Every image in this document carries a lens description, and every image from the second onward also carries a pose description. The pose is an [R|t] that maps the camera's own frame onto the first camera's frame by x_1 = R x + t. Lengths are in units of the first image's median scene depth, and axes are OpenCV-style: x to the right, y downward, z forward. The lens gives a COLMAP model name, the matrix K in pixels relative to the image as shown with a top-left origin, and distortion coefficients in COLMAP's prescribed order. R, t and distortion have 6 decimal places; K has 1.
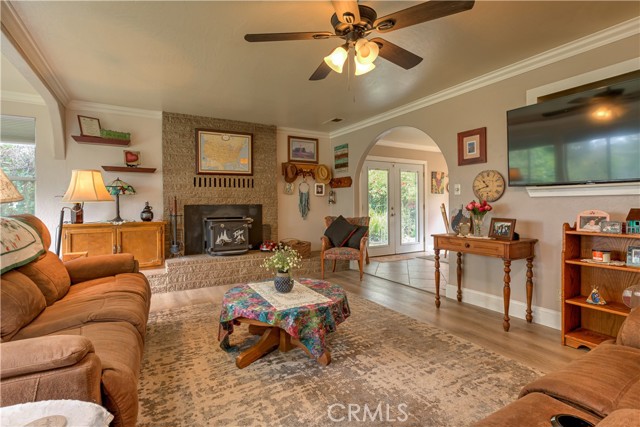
lens RADIAL K [[313.8, 0, 320.7], [0, 313.8, 204.8], [0, 0, 1]] dist [-0.001577, -0.000165]
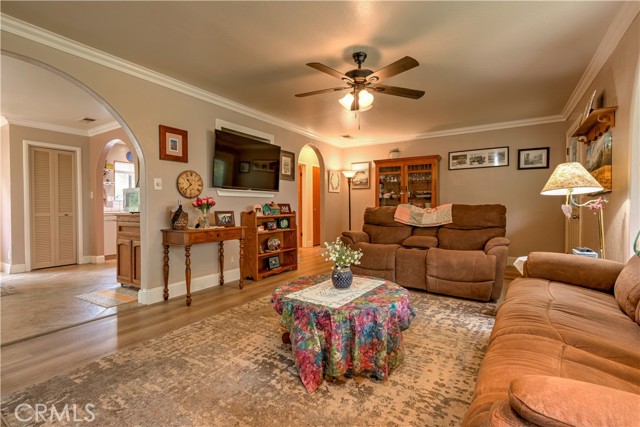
lens RADIAL K [[293.1, 0, 321.7], [0, 293.1, 209.8], [0, 0, 1]] dist [0.011096, 0.000168]
pose [[-0.457218, -0.002730, 0.889351, -0.727316], [0.007641, 0.999946, 0.006998, 0.033015], [-0.889322, 0.009996, -0.457172, 1.224409]]
